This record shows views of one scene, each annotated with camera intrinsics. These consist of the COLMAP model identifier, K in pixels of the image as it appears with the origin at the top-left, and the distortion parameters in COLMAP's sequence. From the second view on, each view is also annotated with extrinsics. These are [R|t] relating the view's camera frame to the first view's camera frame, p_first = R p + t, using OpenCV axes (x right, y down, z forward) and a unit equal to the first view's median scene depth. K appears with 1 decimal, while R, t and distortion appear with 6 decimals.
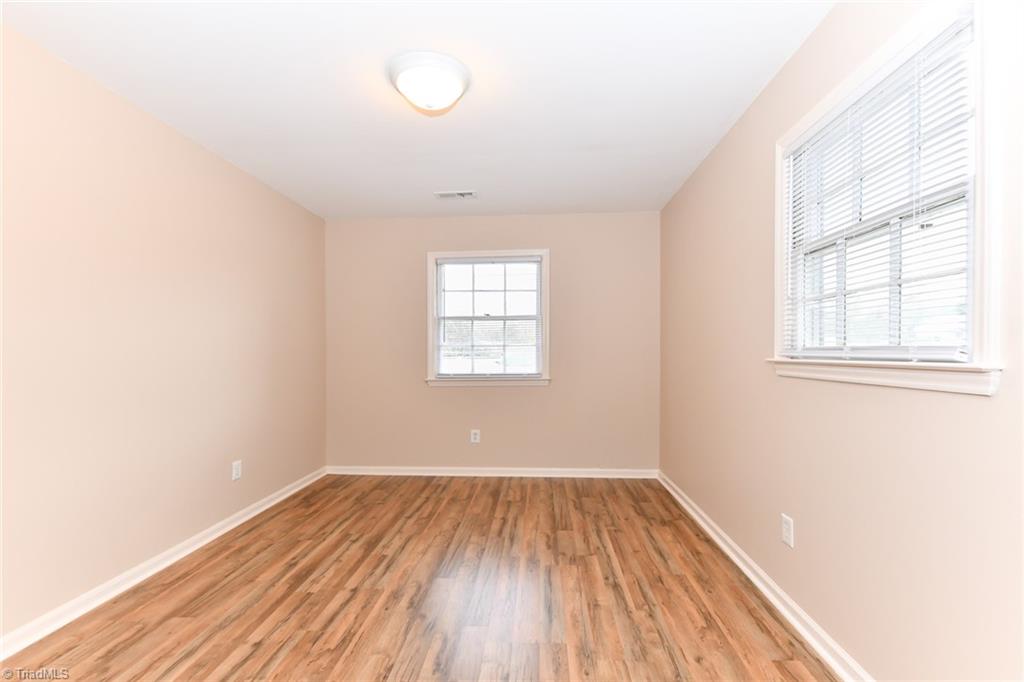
lens RADIAL K [[418.4, 0, 582.0], [0, 418.4, 352.2], [0, 0, 1]] dist [0.019109, -0.005428]
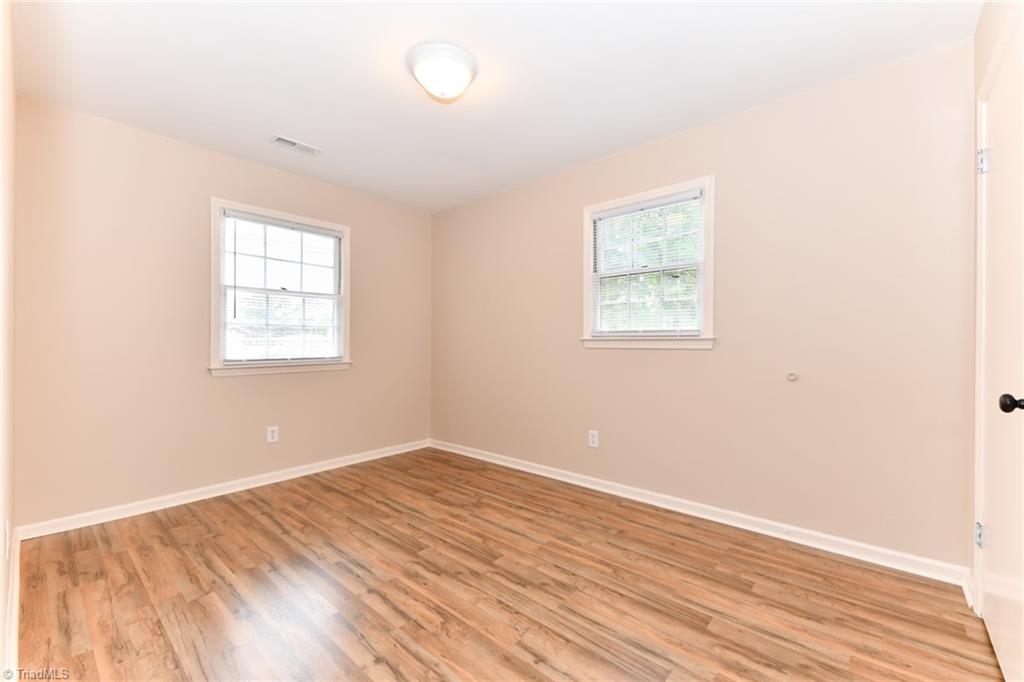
lens RADIAL K [[410.1, 0, 512.0], [0, 410.1, 341.0], [0, 0, 1]] dist [0.021676, -0.010260]
pose [[0.629223, 0.004828, 0.777210, -0.770744], [0.001814, 0.999969, -0.007680, 0.030962], [-0.777223, 0.006243, 0.629194, 0.160453]]
